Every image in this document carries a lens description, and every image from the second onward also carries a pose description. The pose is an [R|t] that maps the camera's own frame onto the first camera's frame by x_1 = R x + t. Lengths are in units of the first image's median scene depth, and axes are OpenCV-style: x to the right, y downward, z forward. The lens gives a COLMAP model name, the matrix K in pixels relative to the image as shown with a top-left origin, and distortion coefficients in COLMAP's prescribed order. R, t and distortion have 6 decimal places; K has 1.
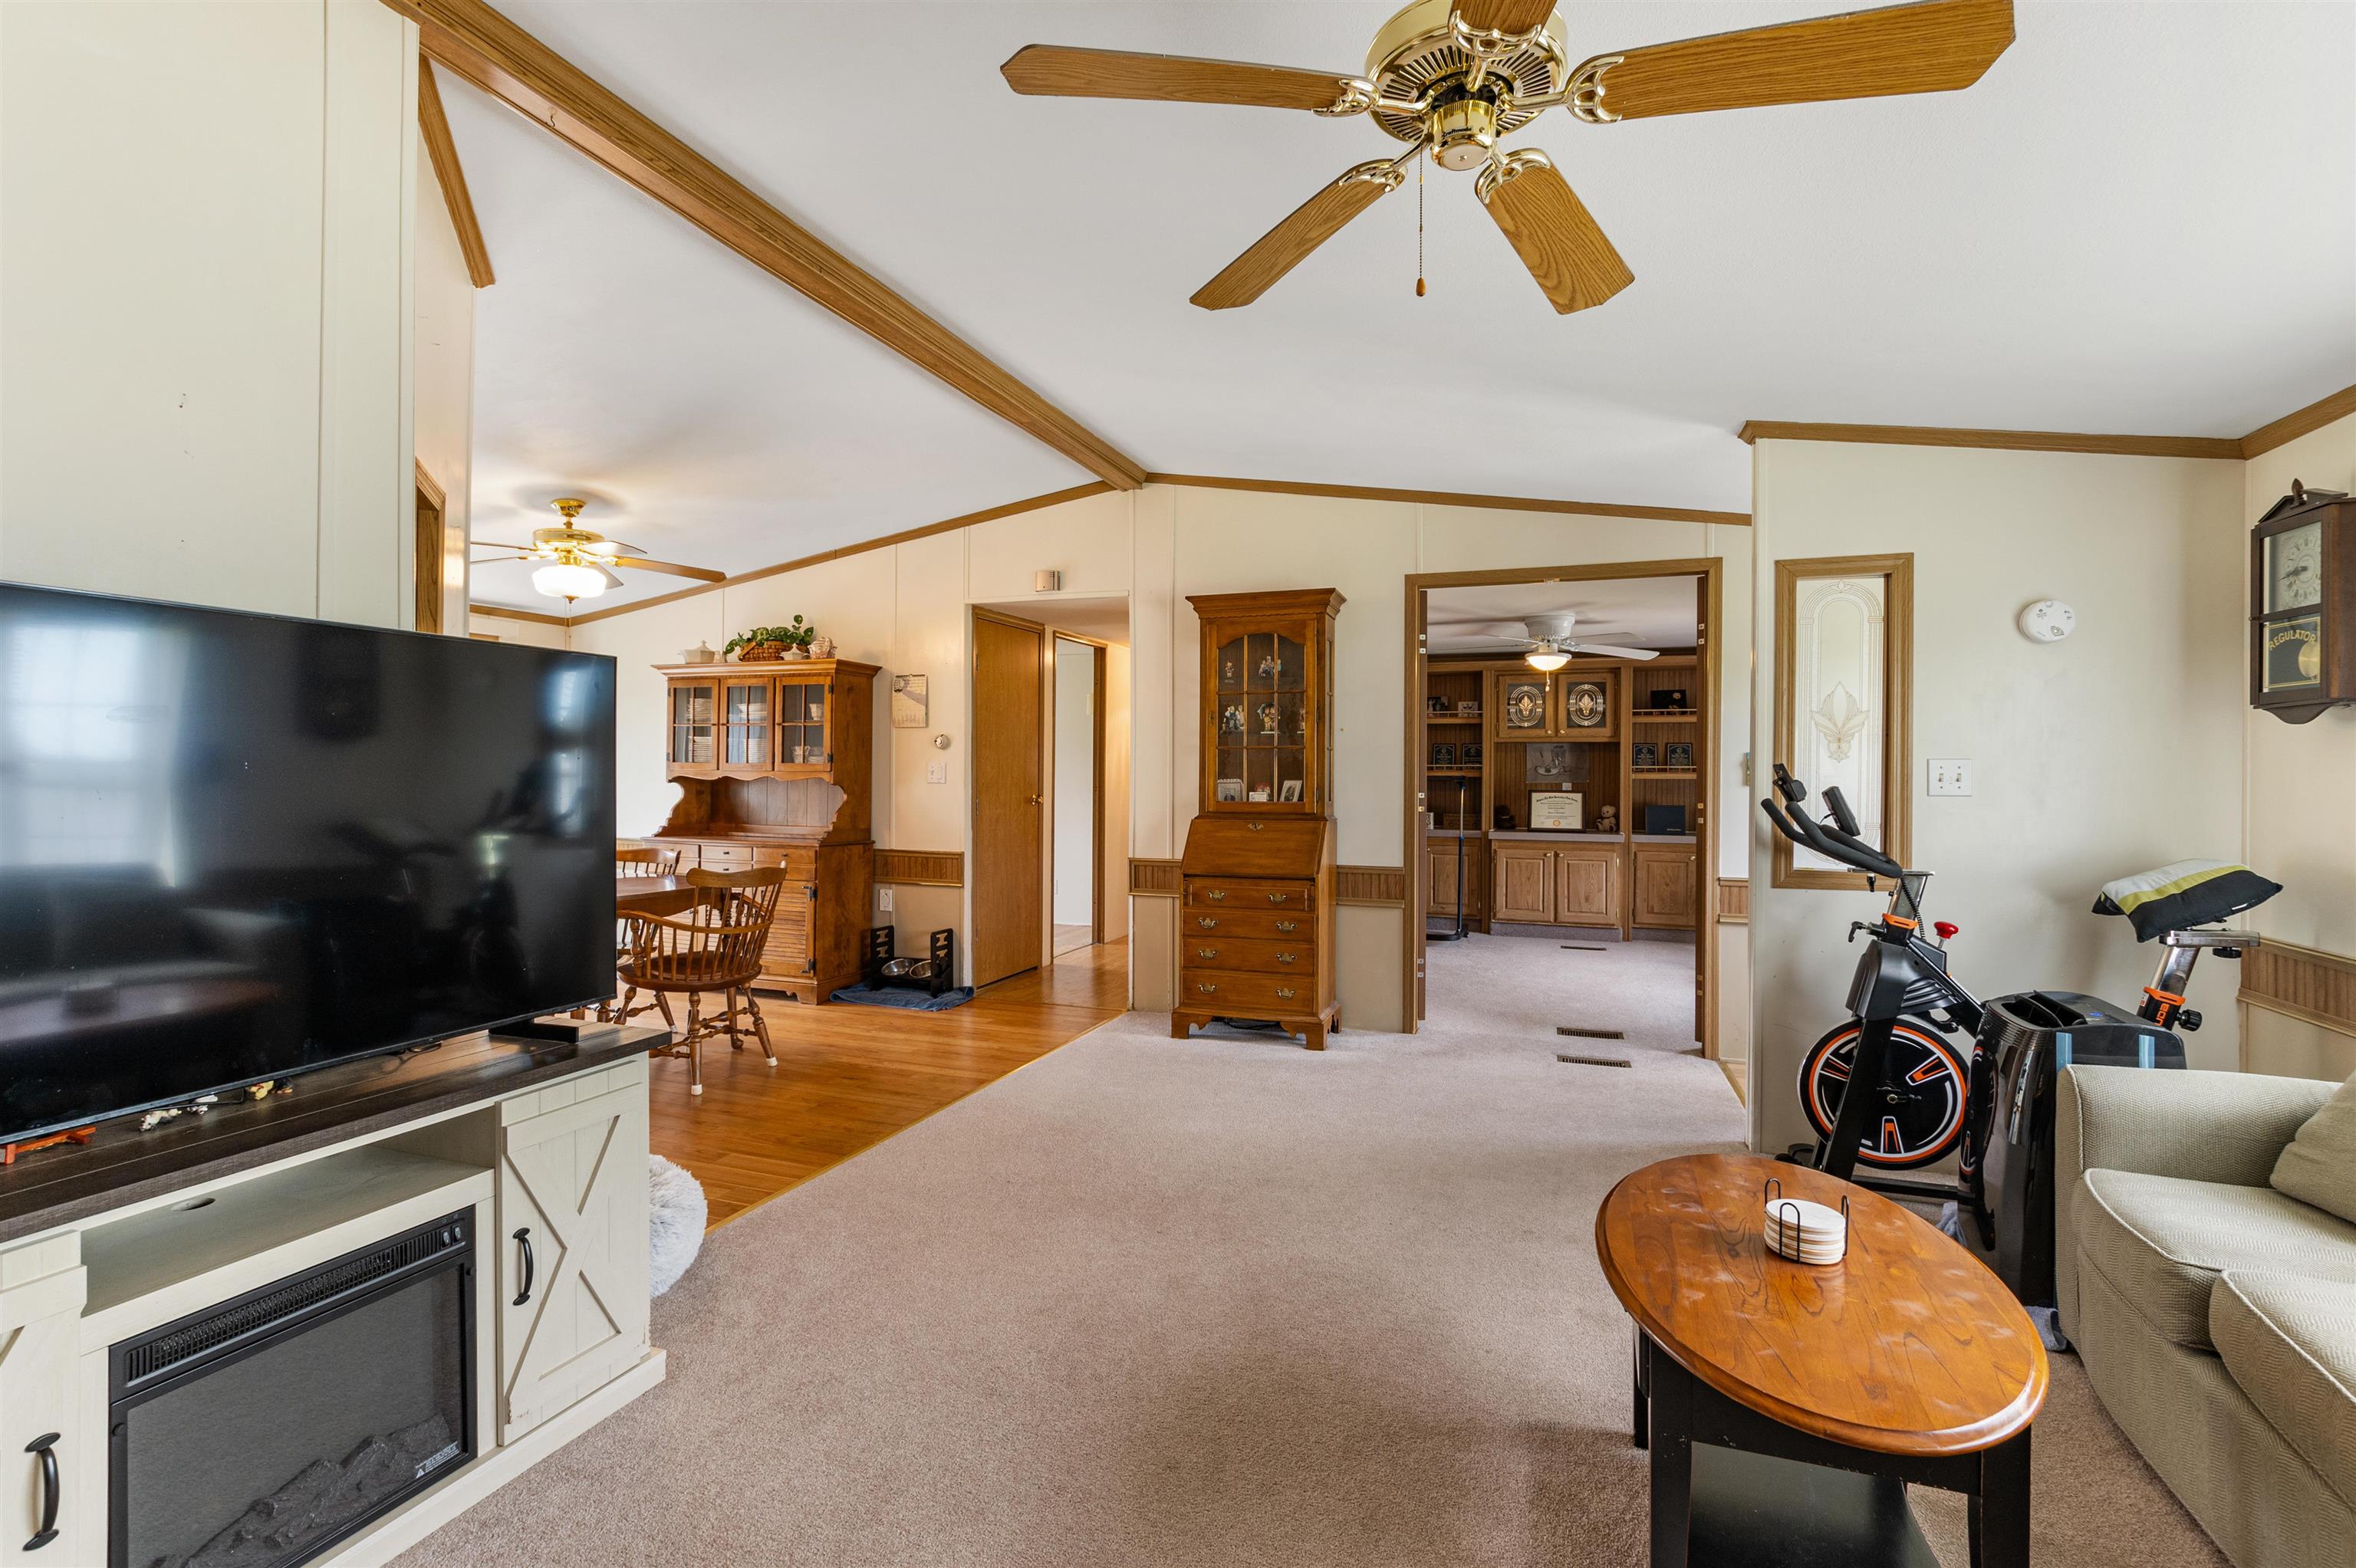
lens RADIAL K [[1039.4, 0, 1189.2], [0, 1039.4, 777.5], [0, 0, 1]] dist [-0.015052, 0.001778]
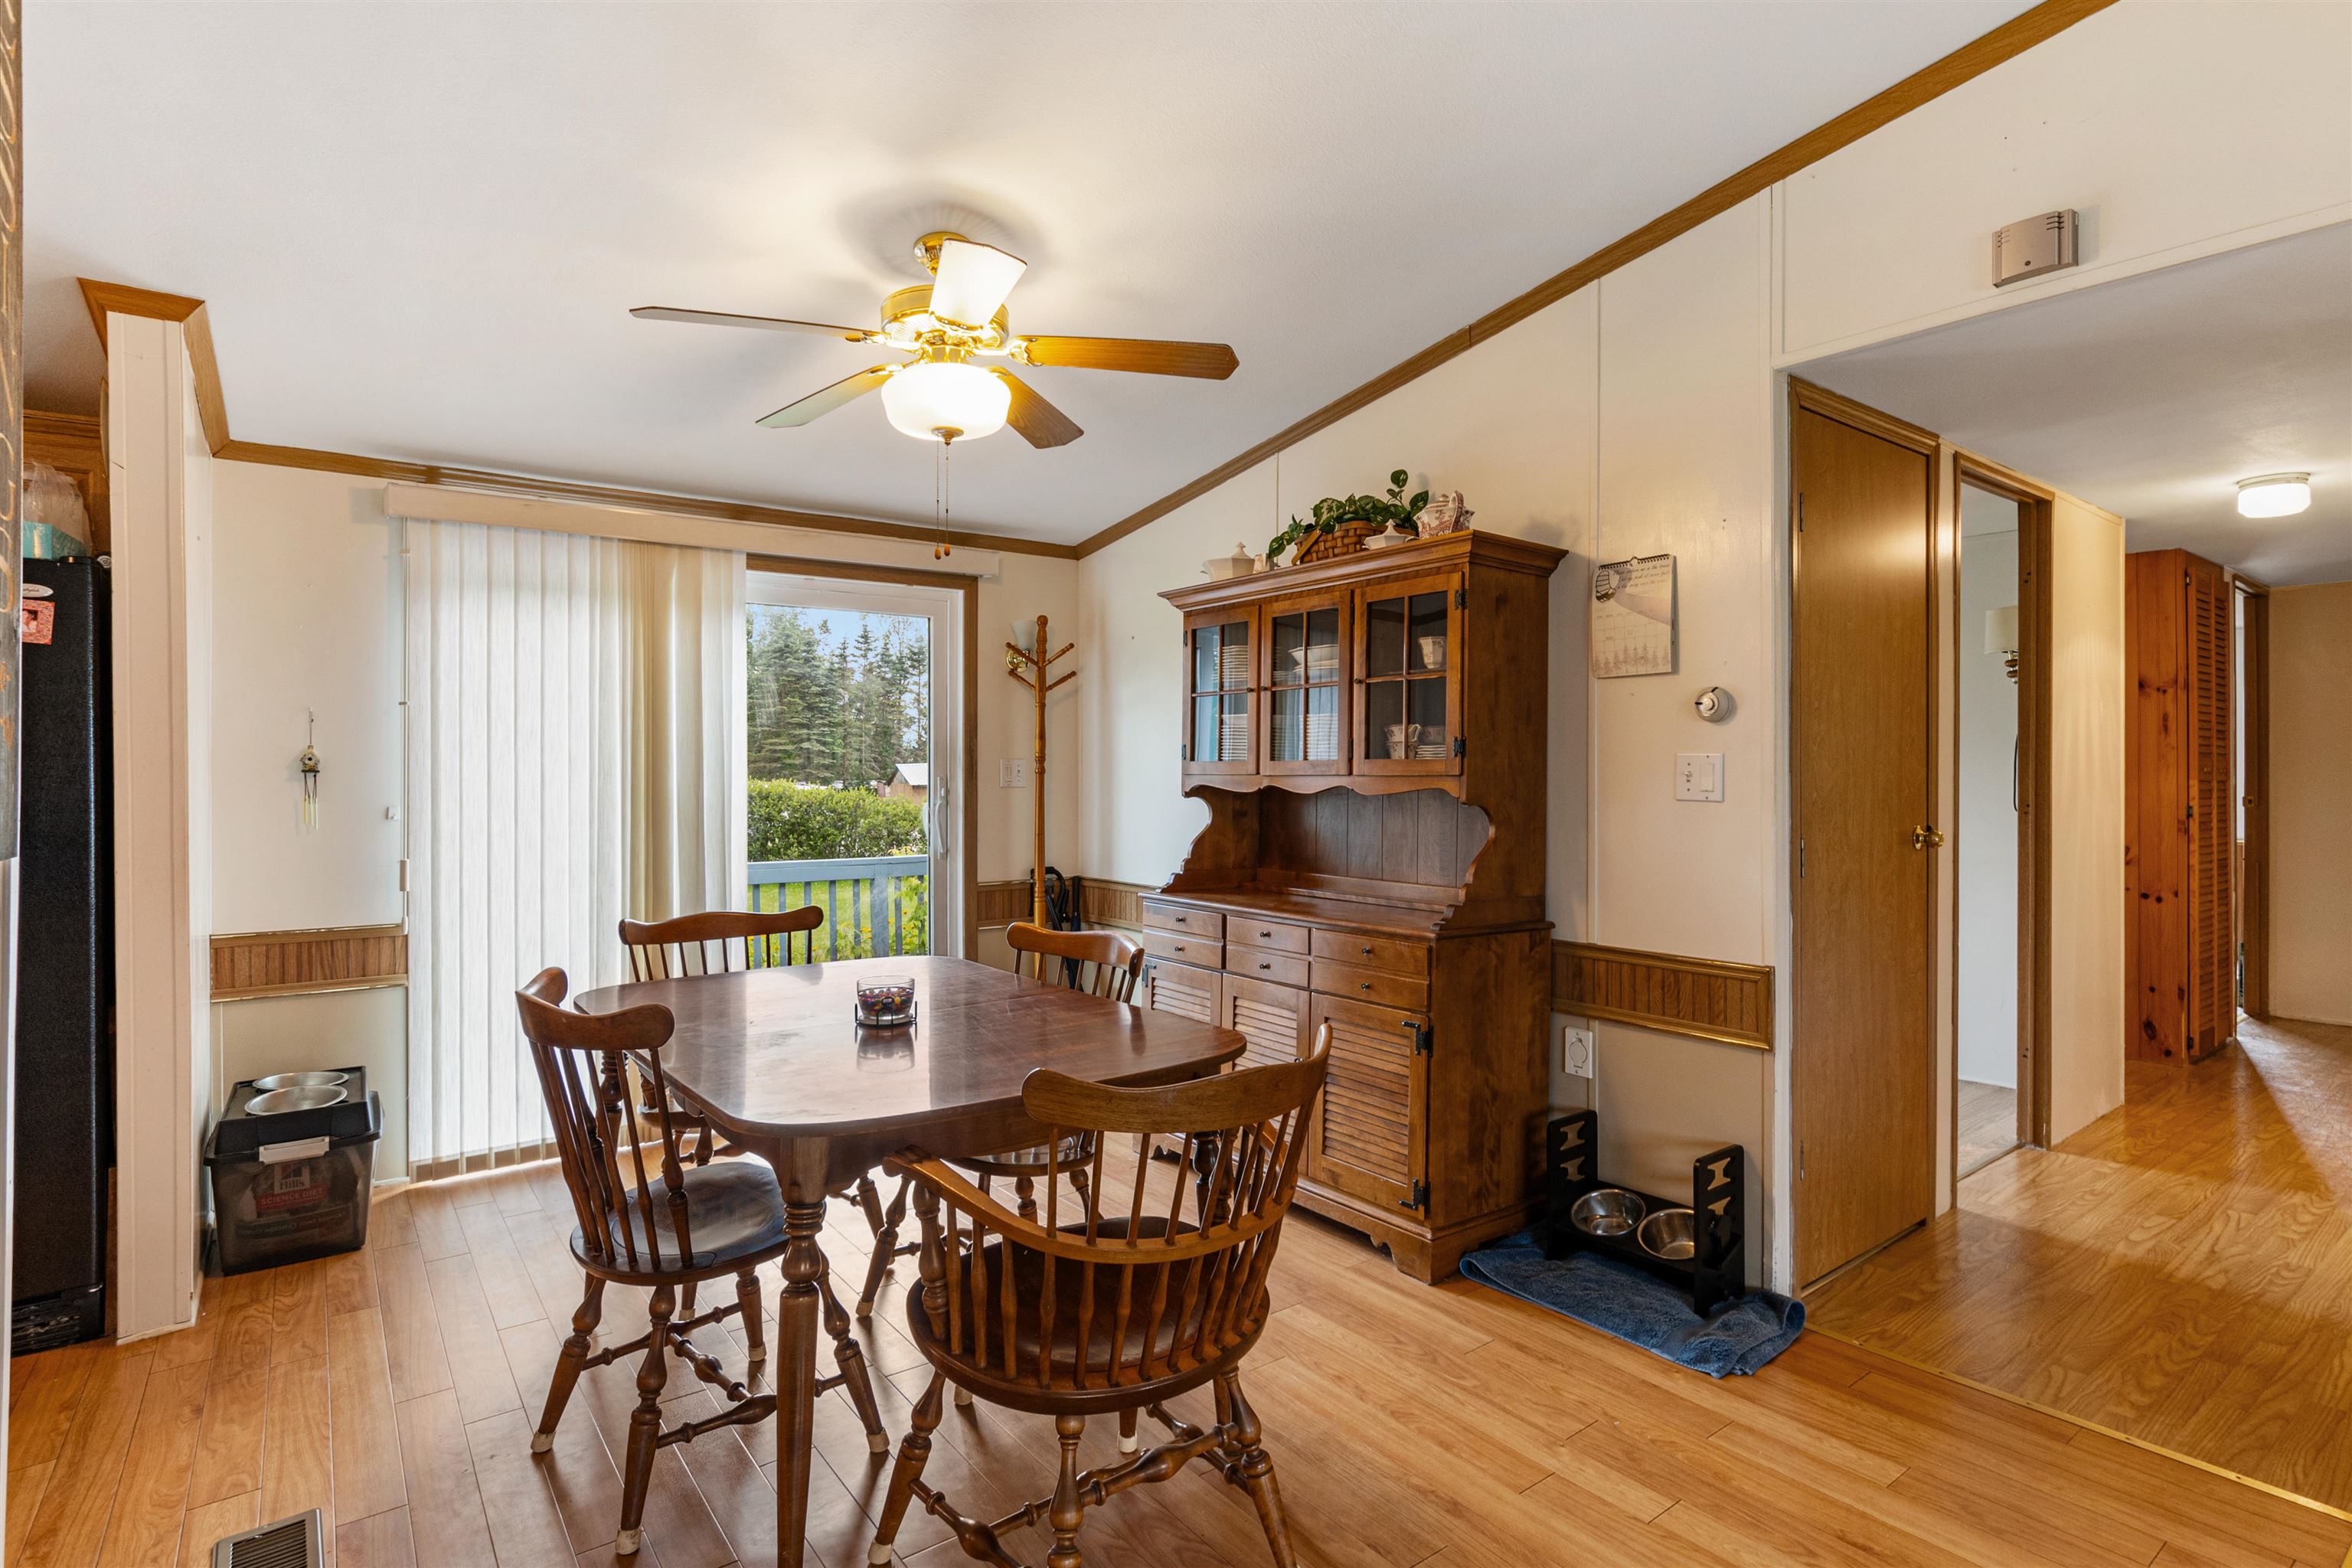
lens RADIAL K [[1206.9, 0, 1156.1], [0, 1206.9, 779.5], [0, 0, 1]] dist [-0.018296, -0.000218]
pose [[0.831340, -0.004440, -0.555746, -0.158186], [0.002125, 0.999986, -0.004811, -0.001514], [0.555759, 0.002818, 0.831338, 0.473009]]
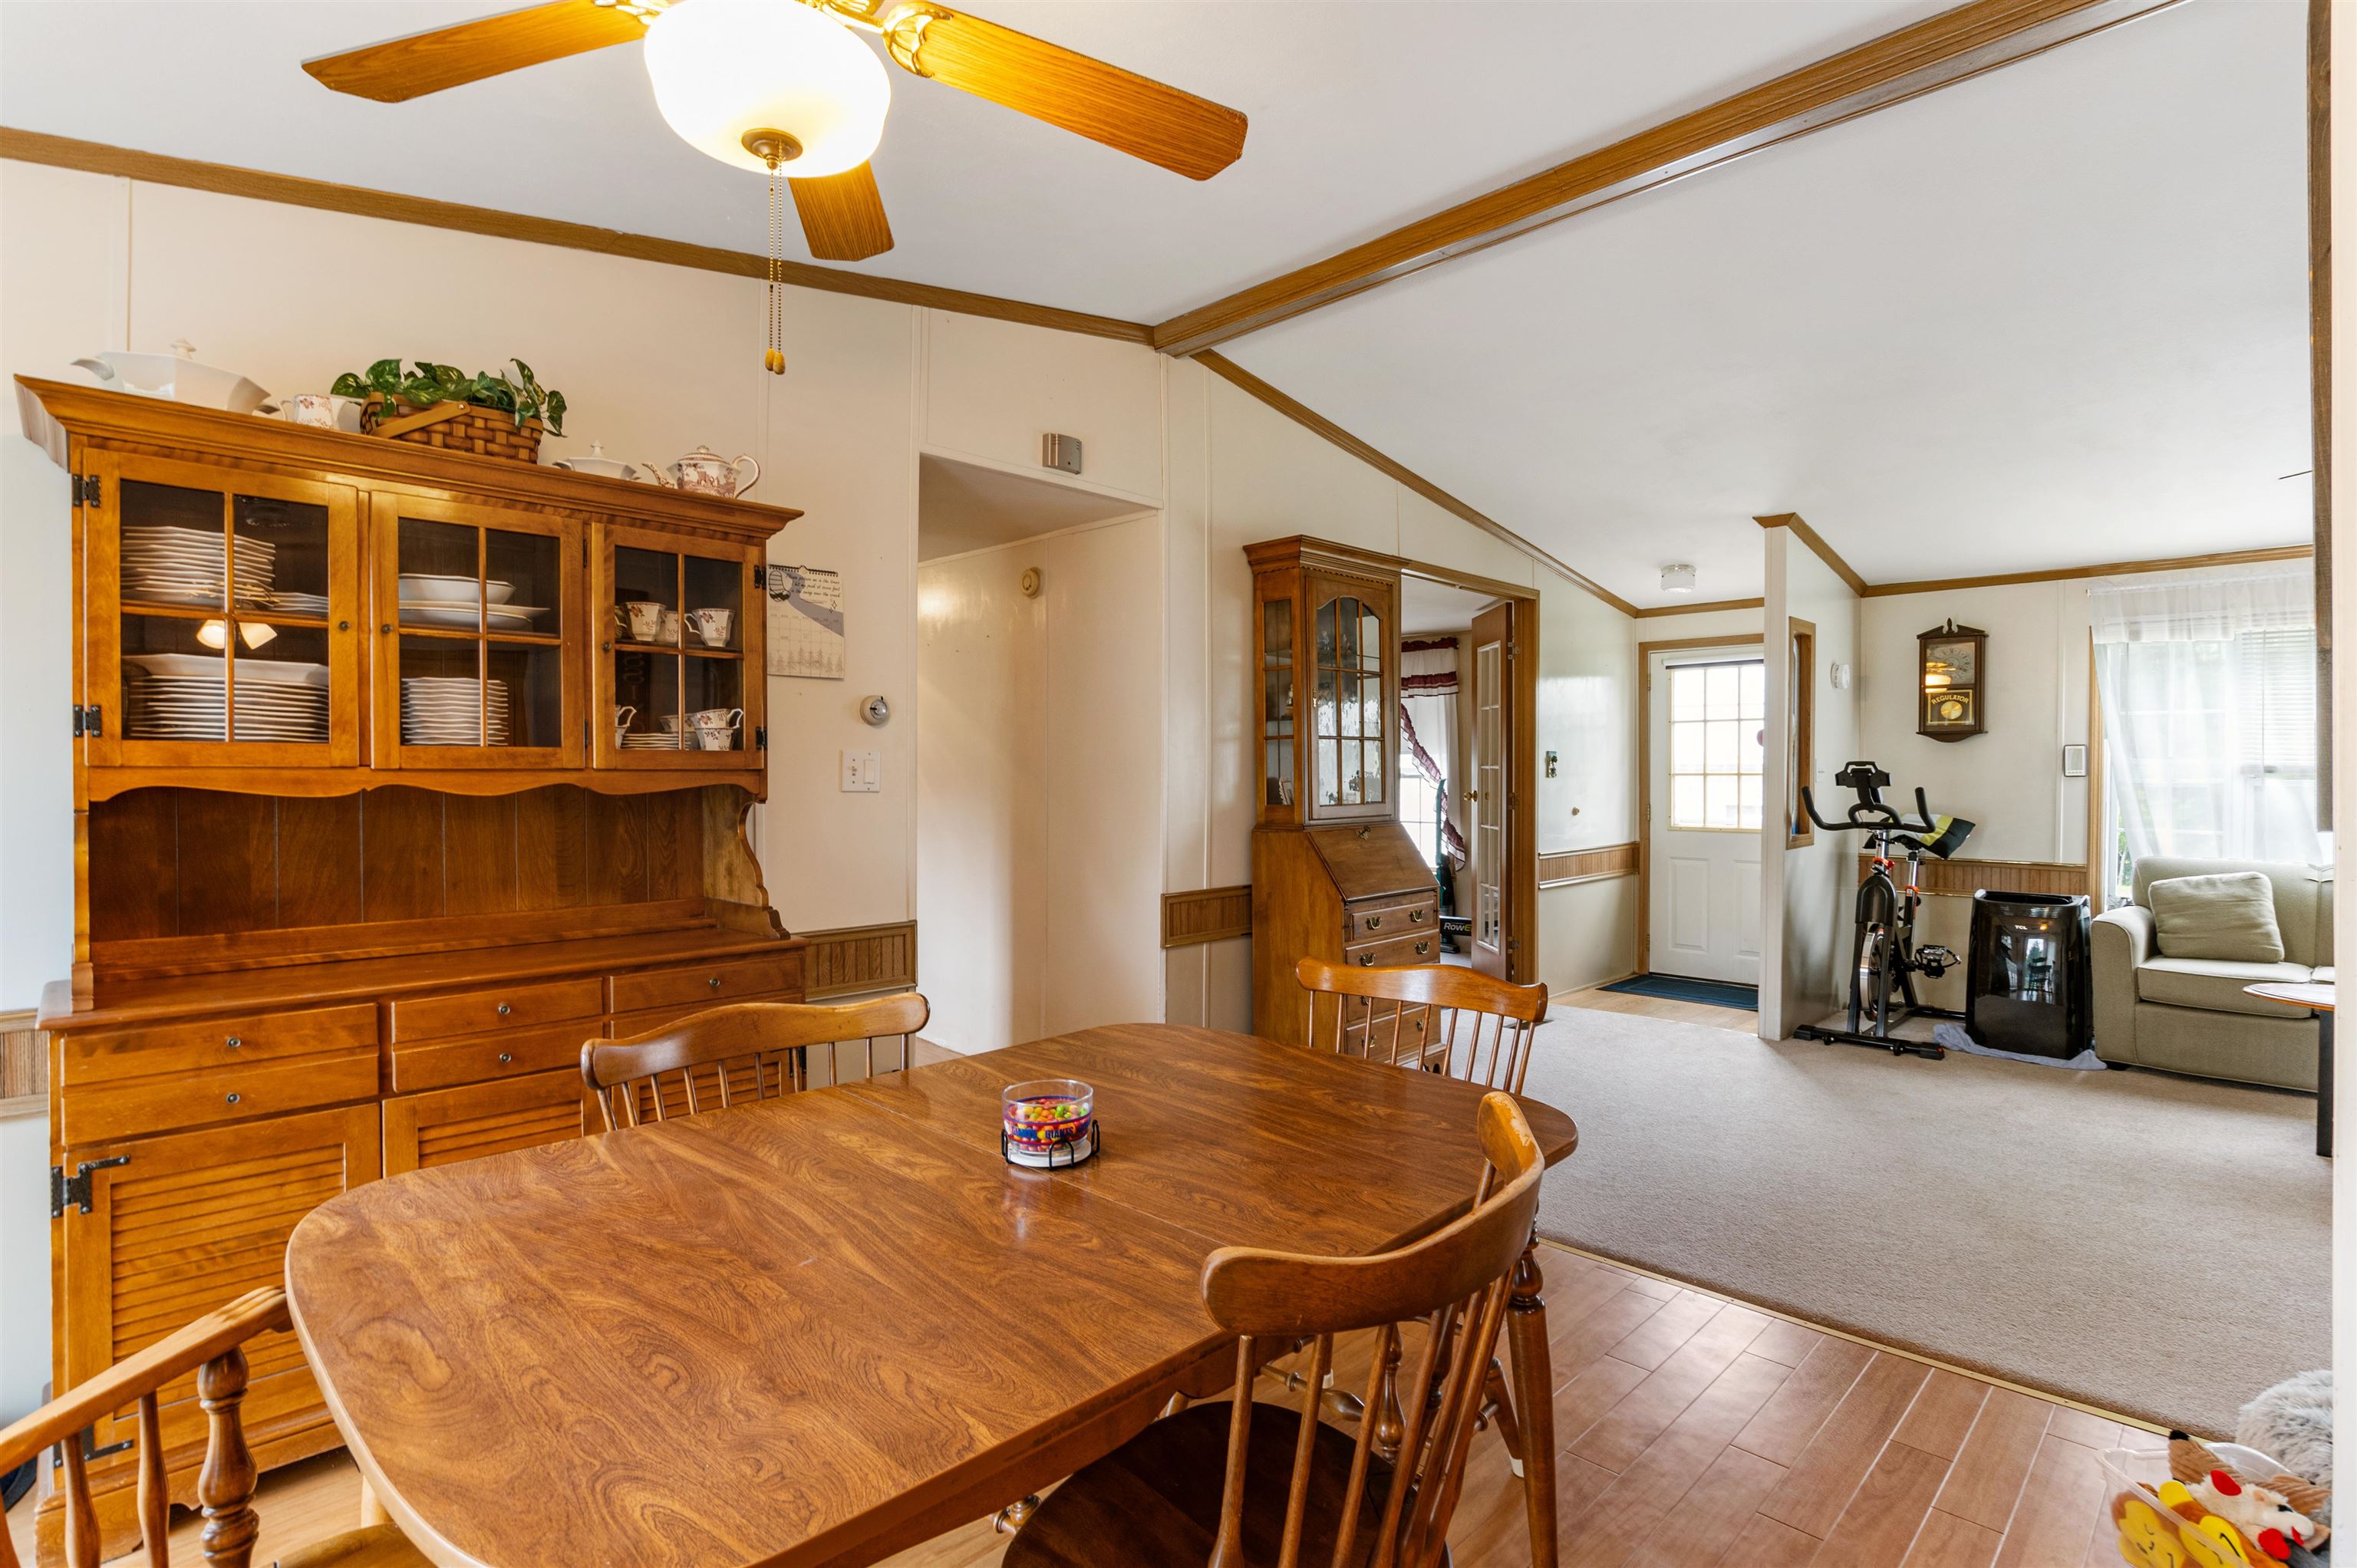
lens RADIAL K [[1126.5, 0, 1126.0], [0, 1126.5, 785.7], [0, 0, 1]] dist [-0.022831, -0.000437]
pose [[0.449552, -0.014746, 0.893132, -0.697156], [0.006722, 0.999891, 0.013125, -0.003952], [-0.893229, 0.000103, 0.449602, 0.662152]]
